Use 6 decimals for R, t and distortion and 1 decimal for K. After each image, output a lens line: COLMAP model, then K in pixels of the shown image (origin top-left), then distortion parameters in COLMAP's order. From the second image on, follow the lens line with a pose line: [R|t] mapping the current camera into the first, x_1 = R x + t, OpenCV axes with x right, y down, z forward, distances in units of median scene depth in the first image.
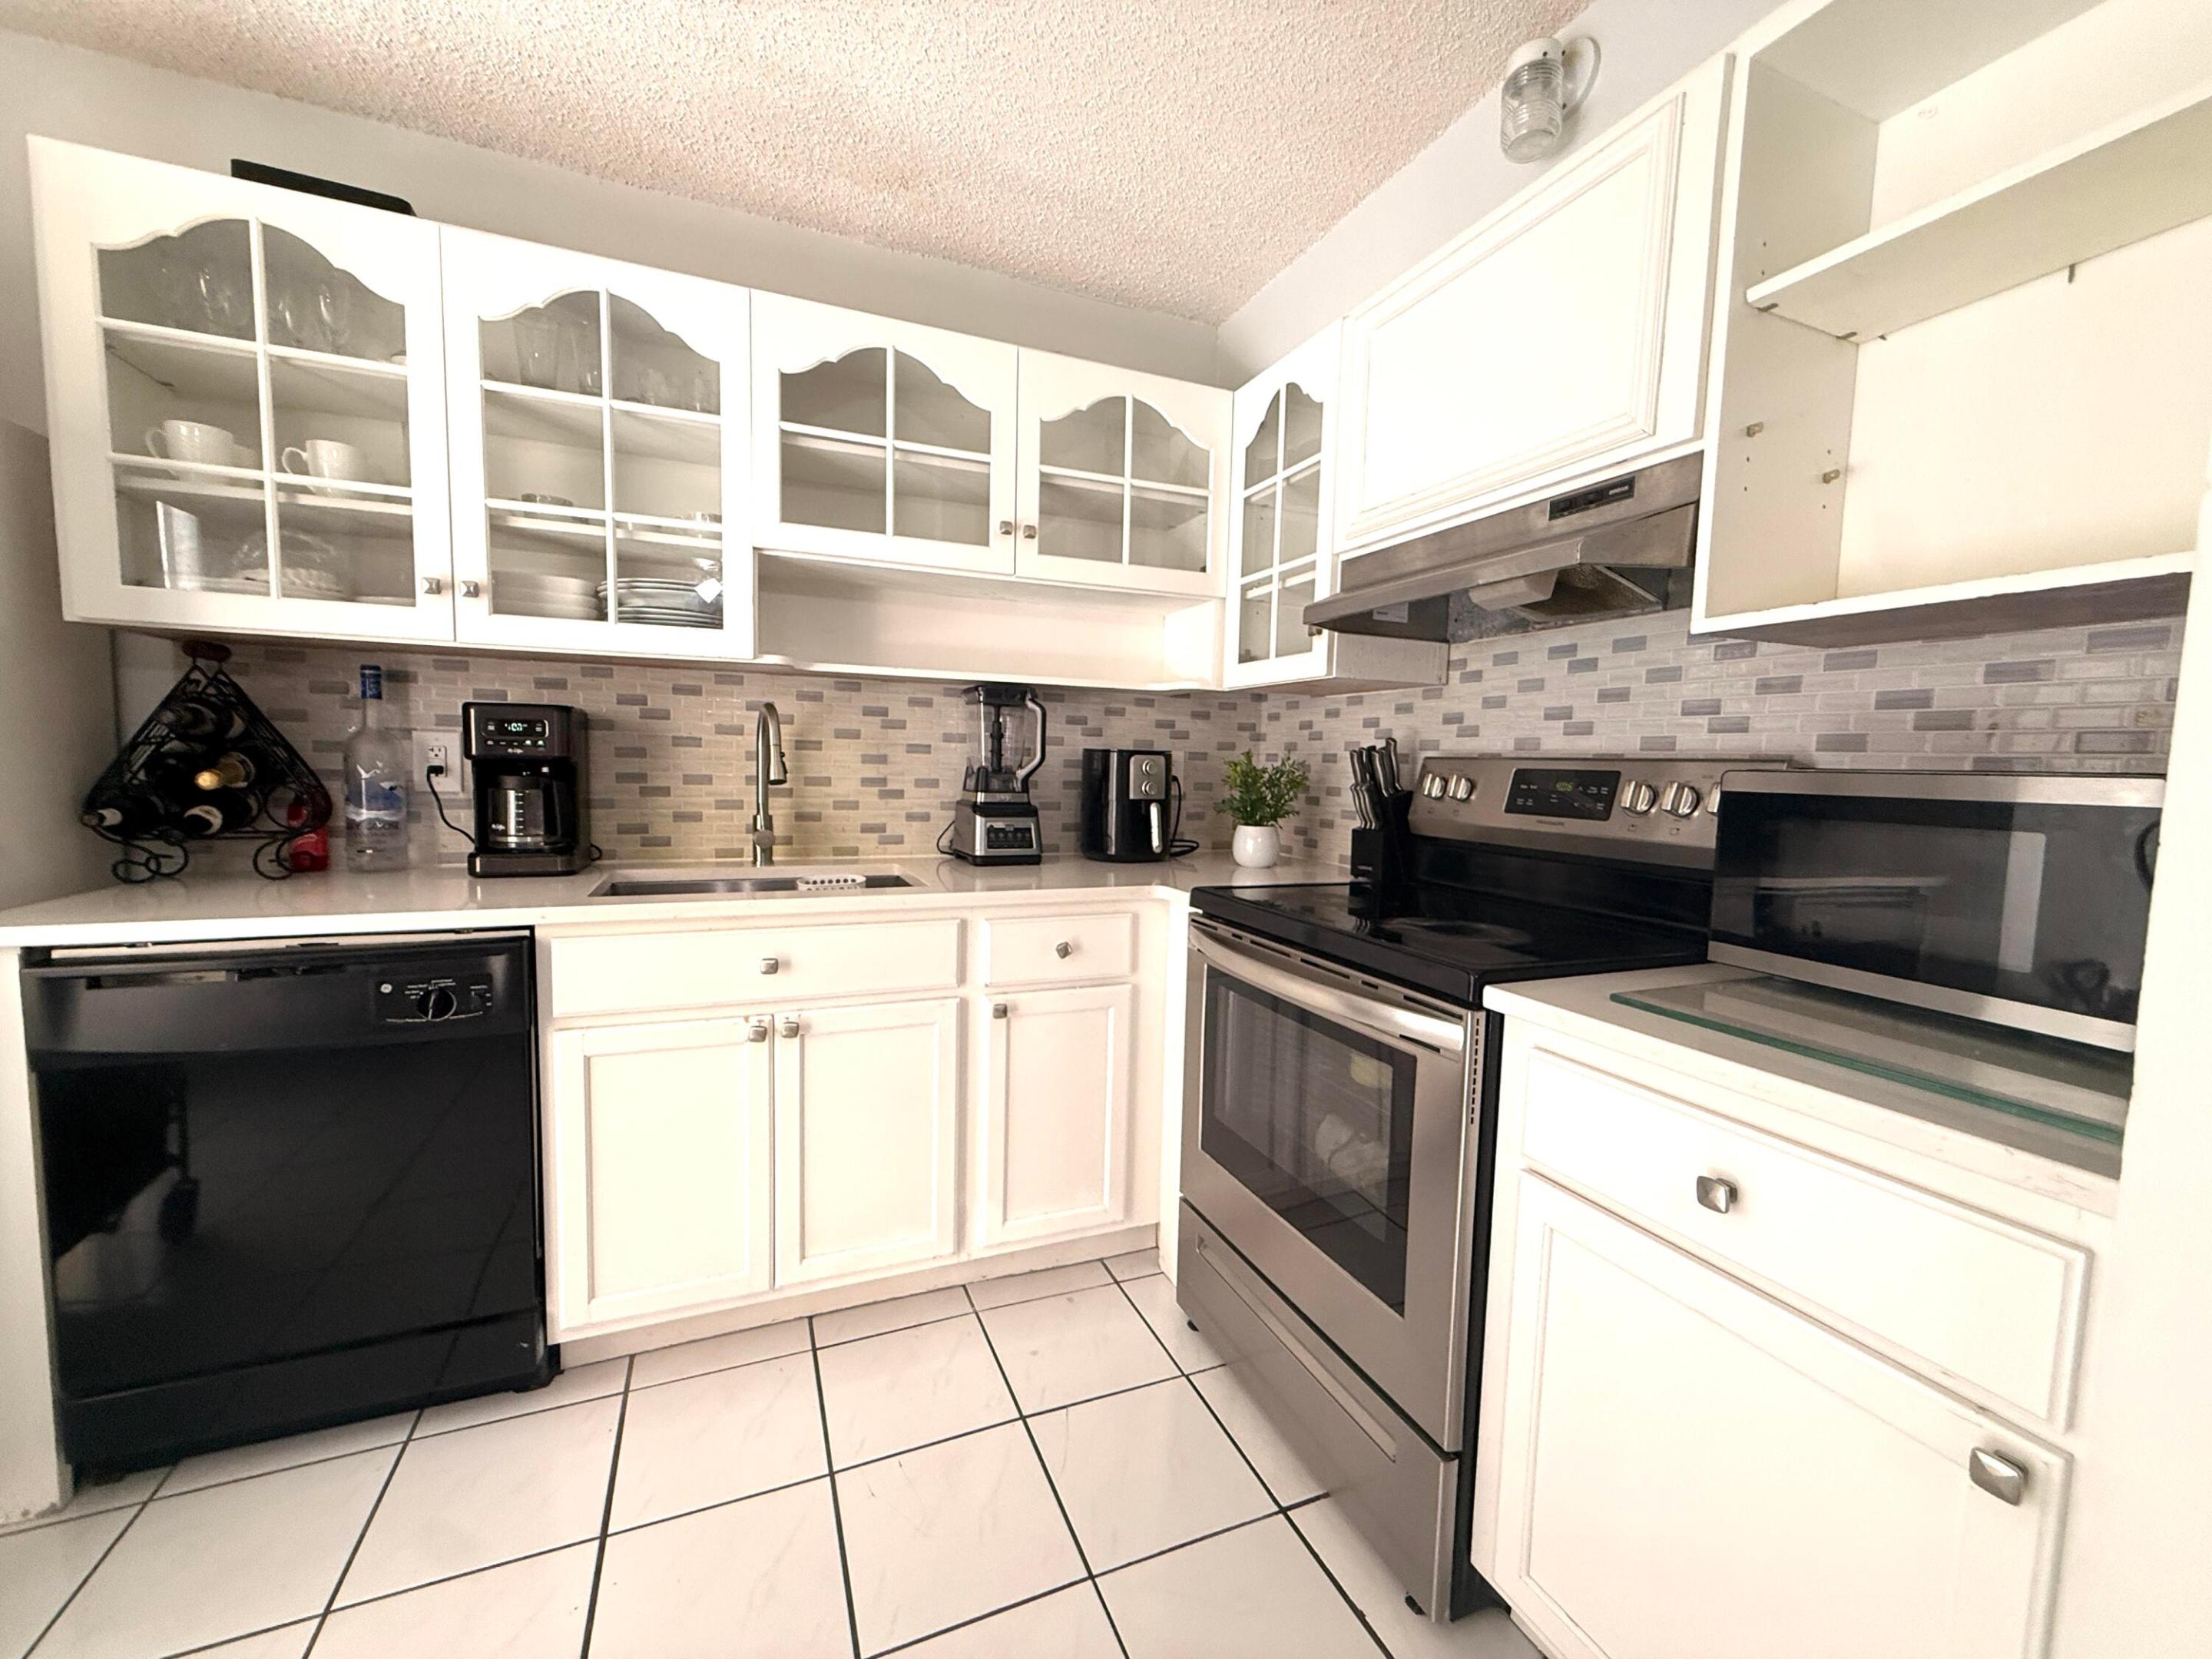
lens RADIAL K [[882.5, 0, 1099.3], [0, 882.5, 829.8], [0, 0, 1]] dist [0.000596, -0.000172]
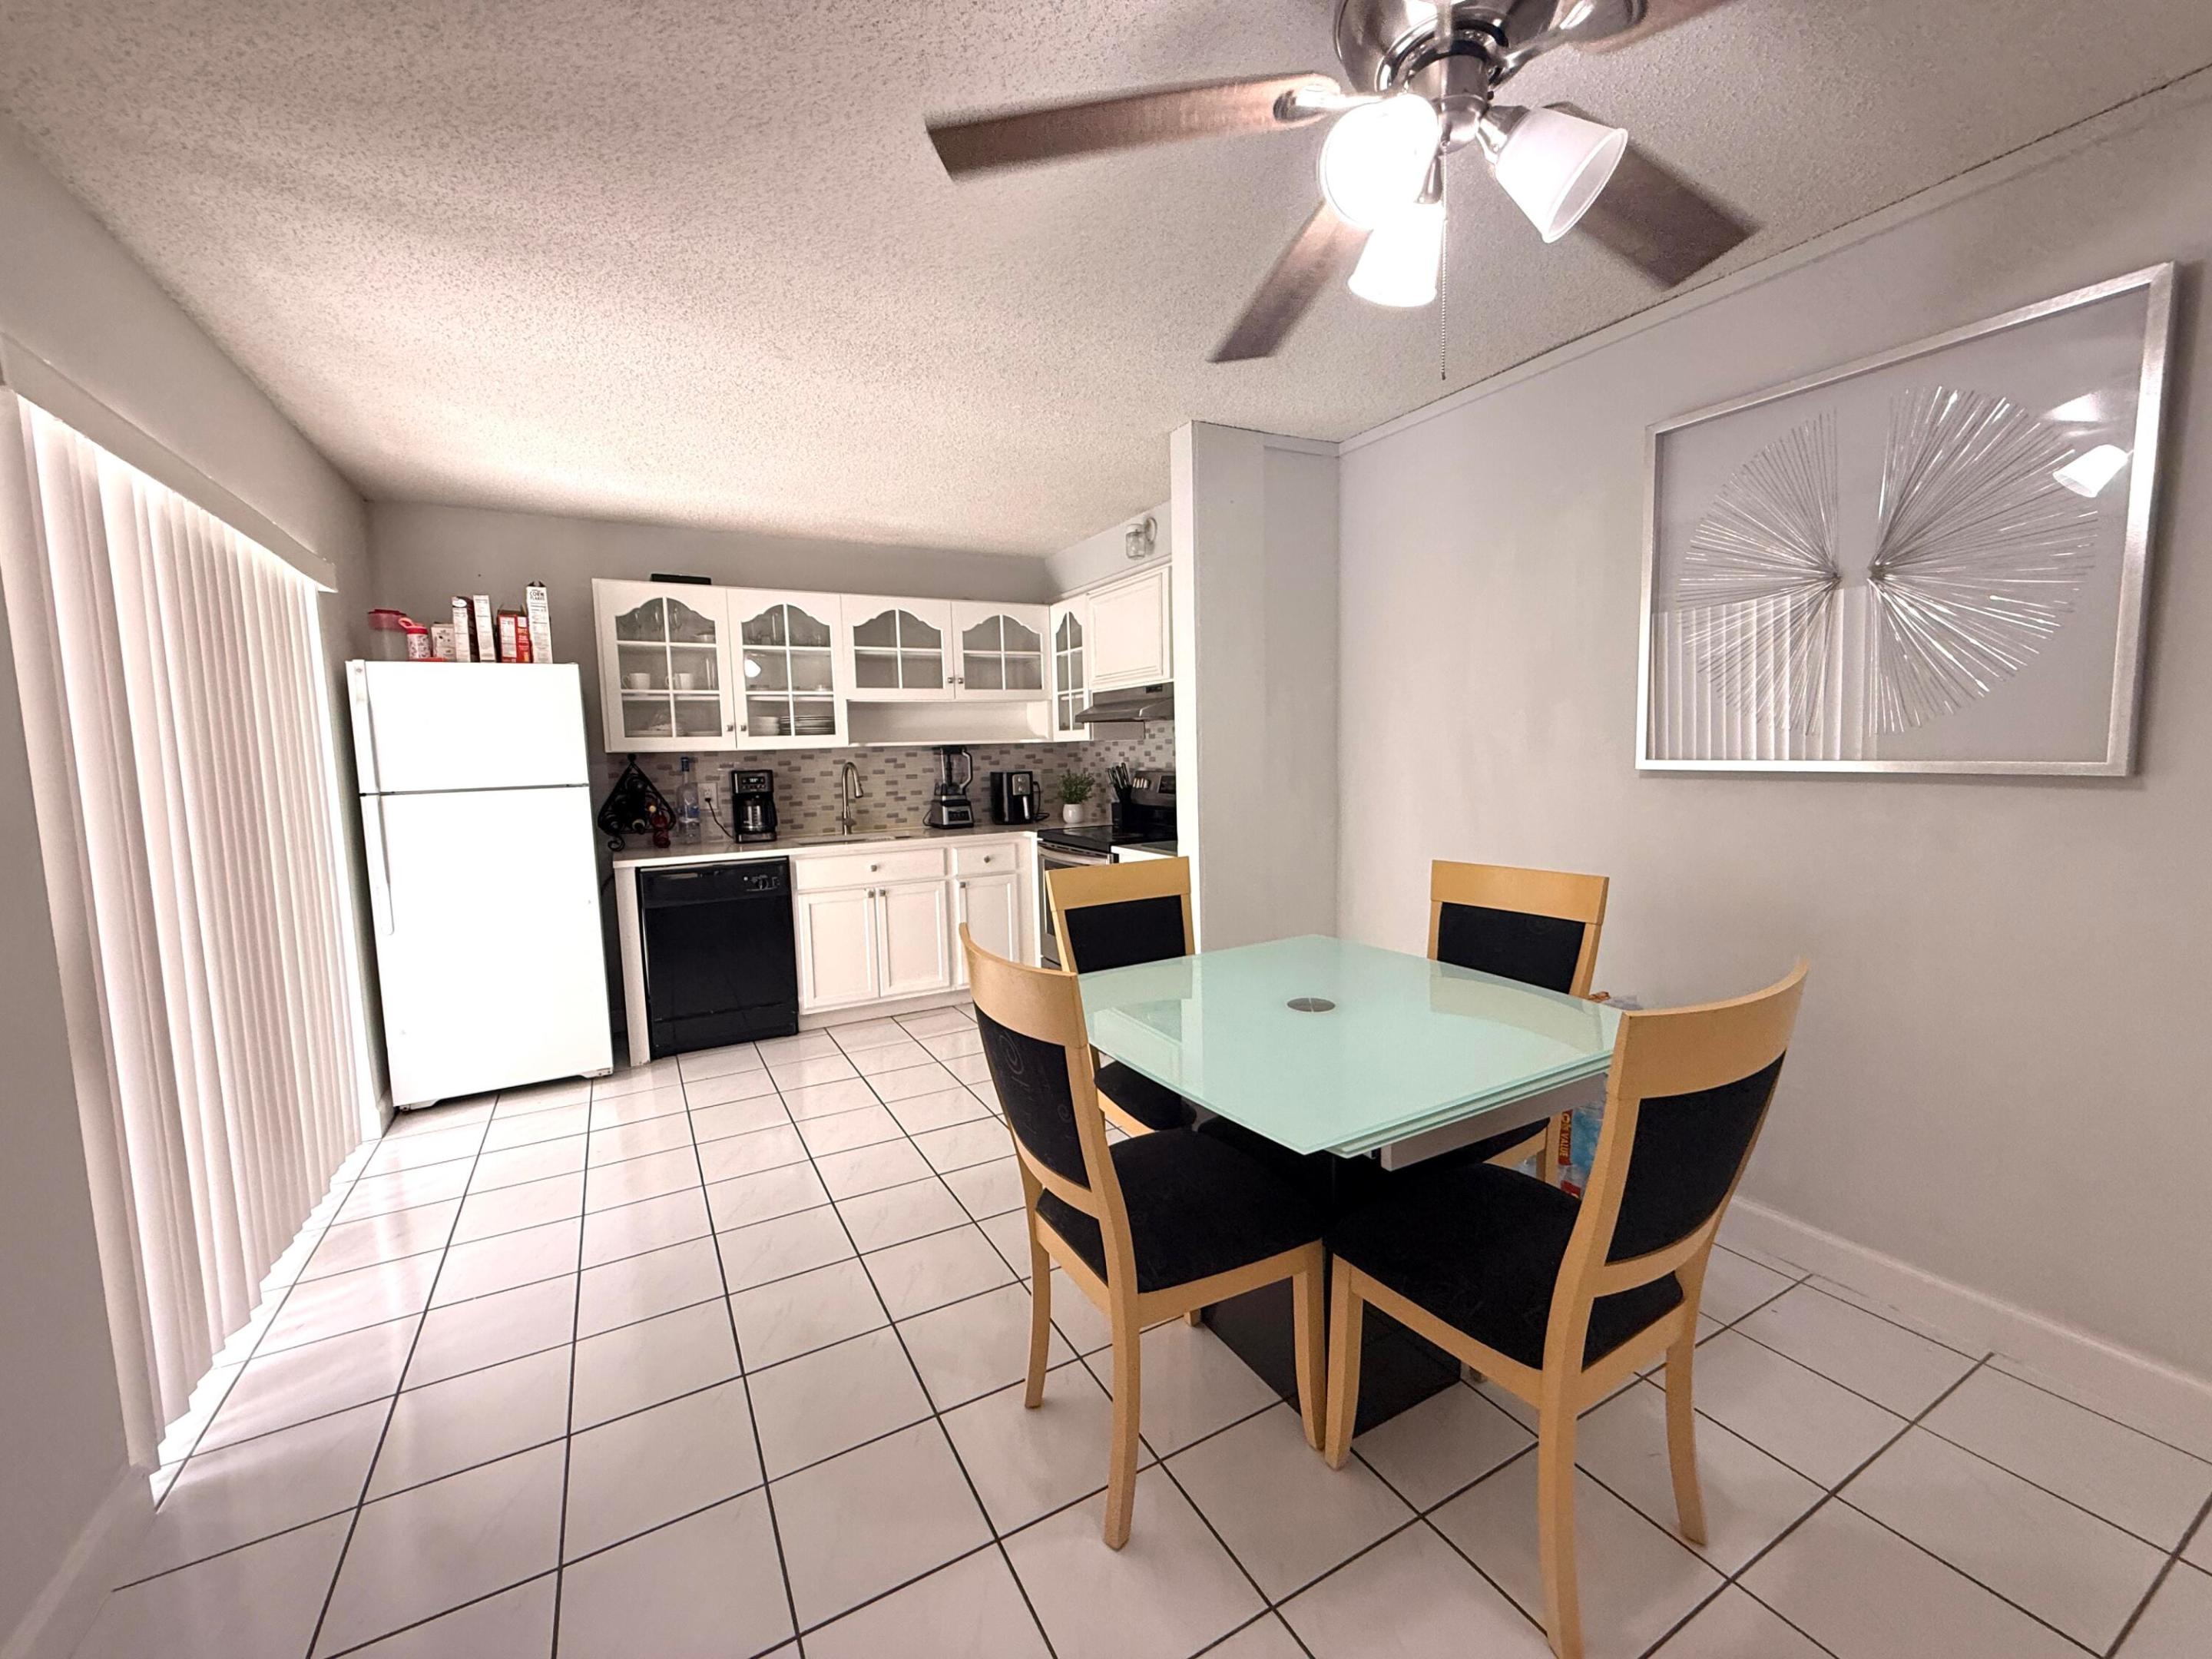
lens RADIAL K [[890.8, 0, 1106.0], [0, 890.8, 829.5], [0, 0, 1]] dist [0.001210, 0.000129]
pose [[0.992769, -0.060029, 0.103952, 0.034388], [0.058620, 0.998143, 0.016556, 0.032883], [-0.104753, -0.010343, 0.994444, -1.469880]]
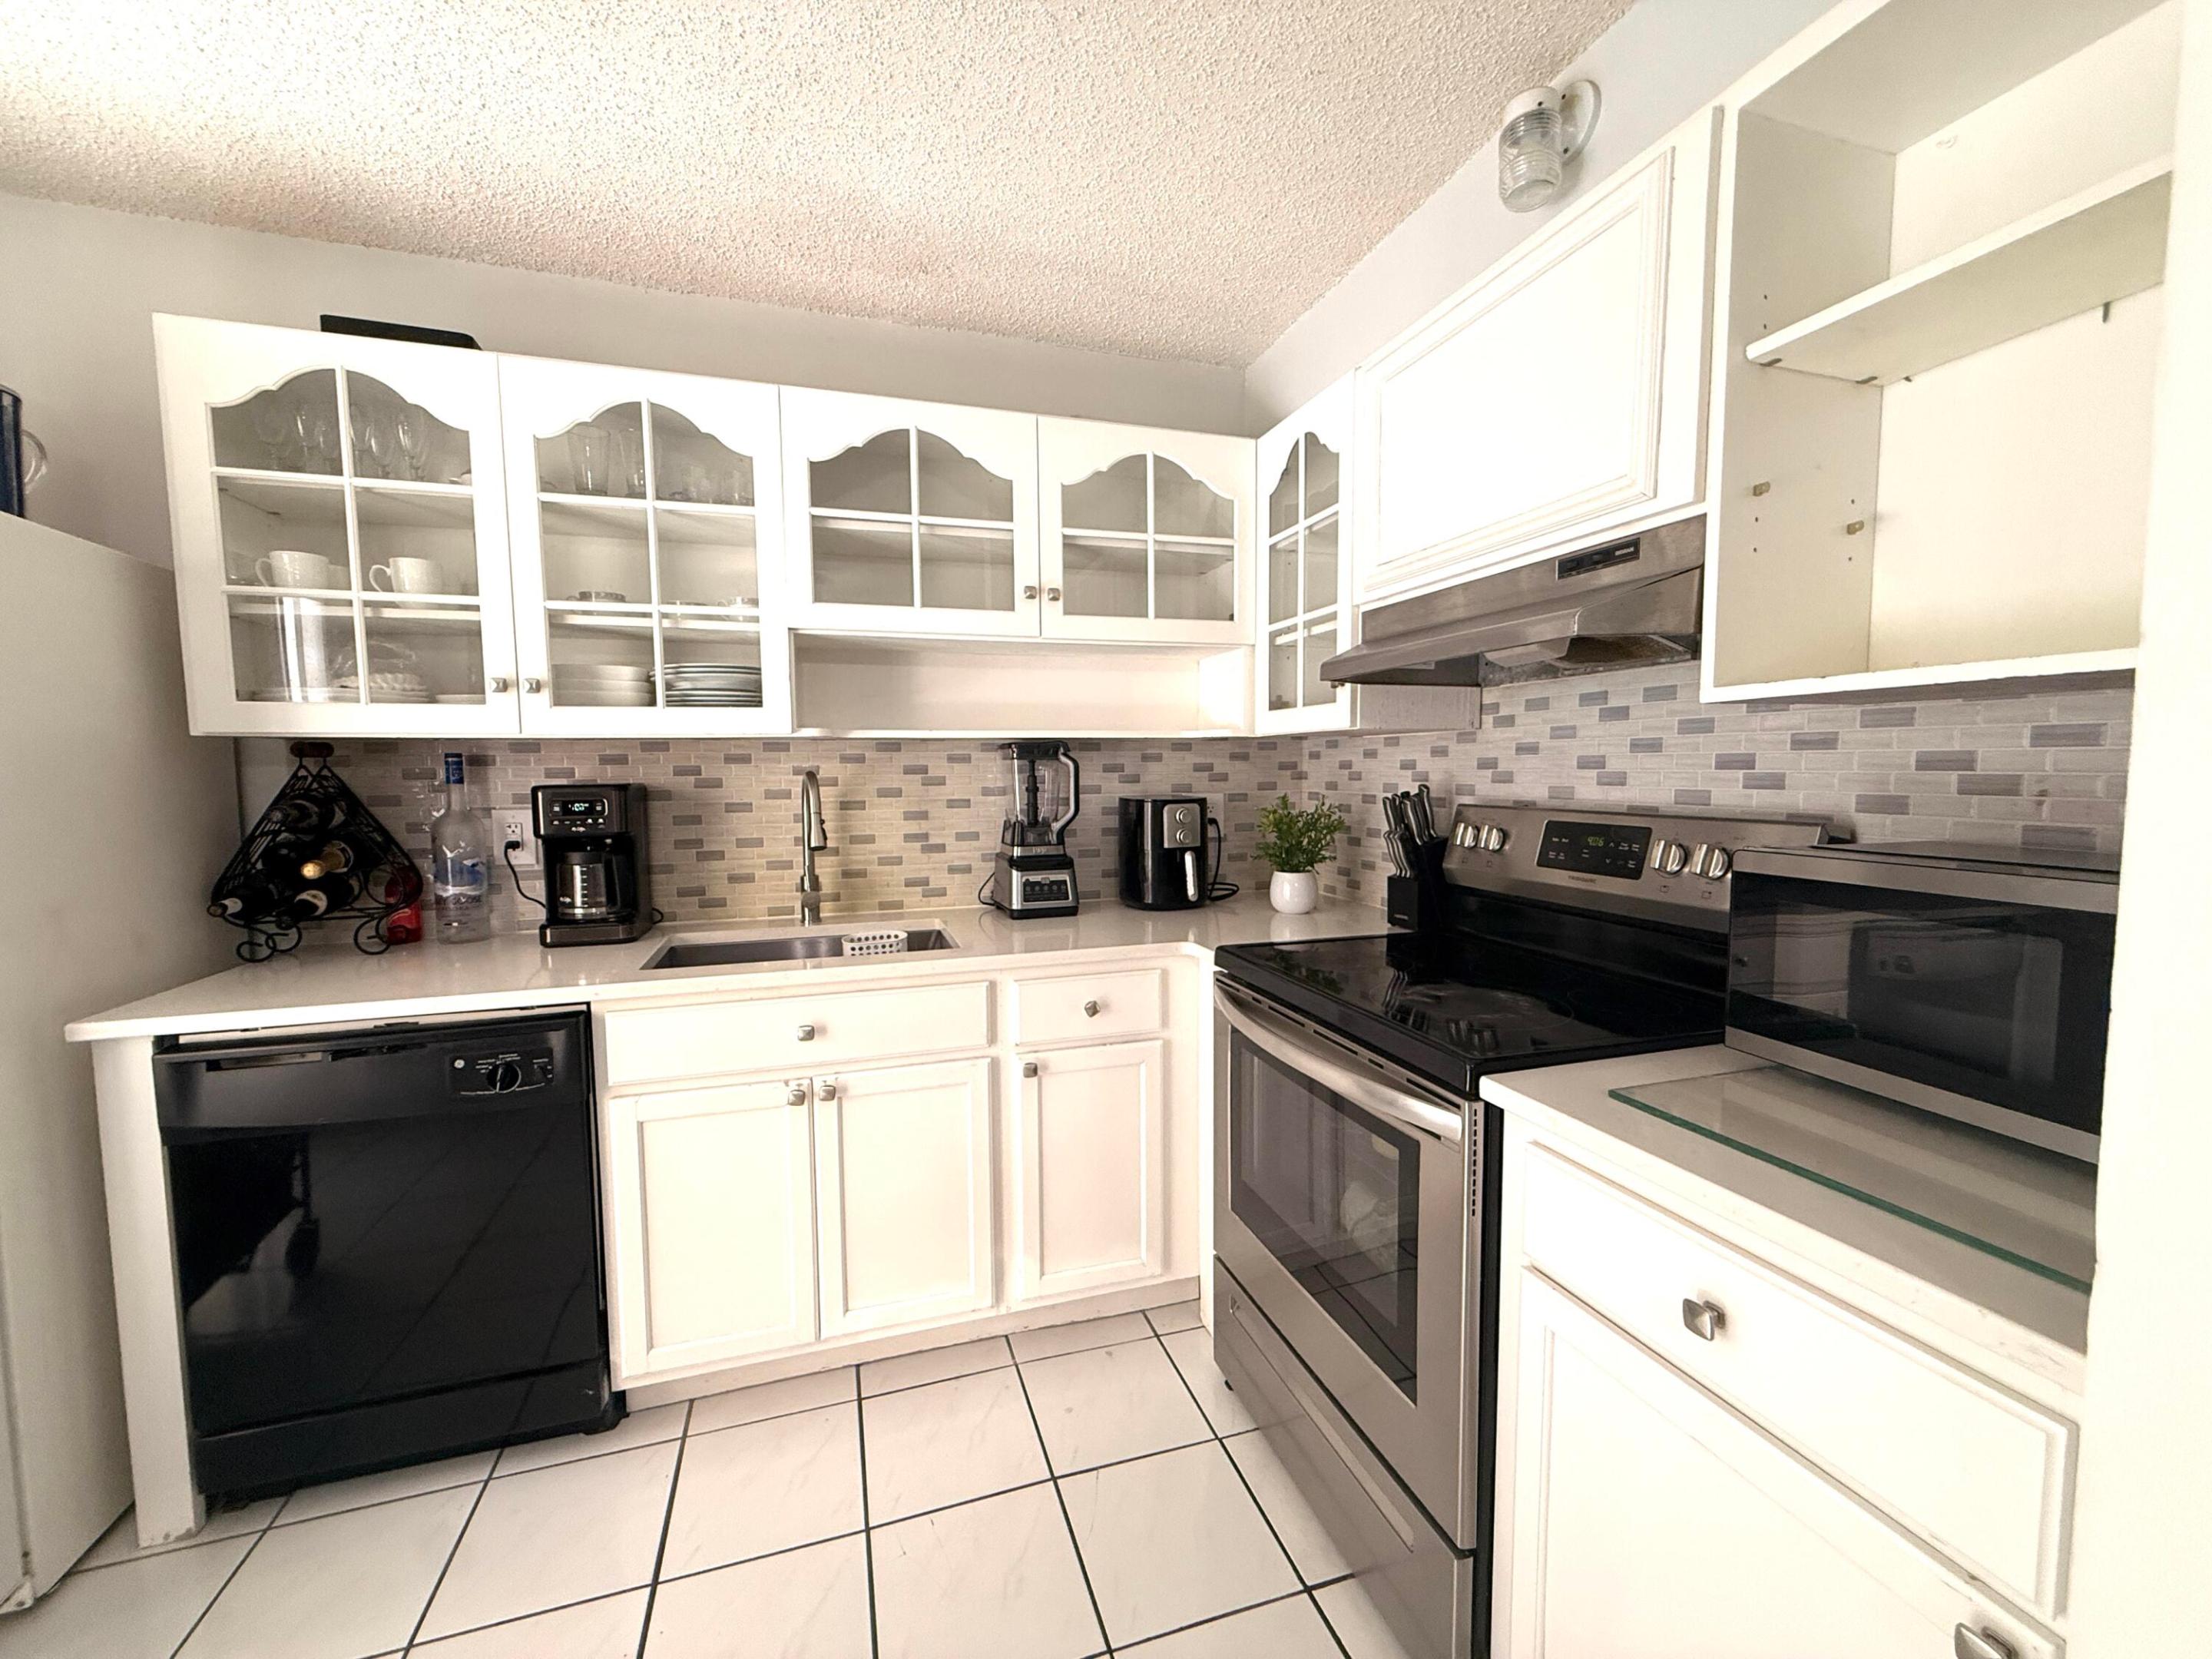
lens RADIAL K [[882.5, 0, 1099.3], [0, 882.5, 829.8], [0, 0, 1]] dist [0.000596, -0.000172]
pose [[0.995351, -0.026912, -0.092482, 0.067177], [0.026165, 0.999615, -0.009285, -0.059756], [0.092696, 0.006822, 0.995671, -0.011729]]
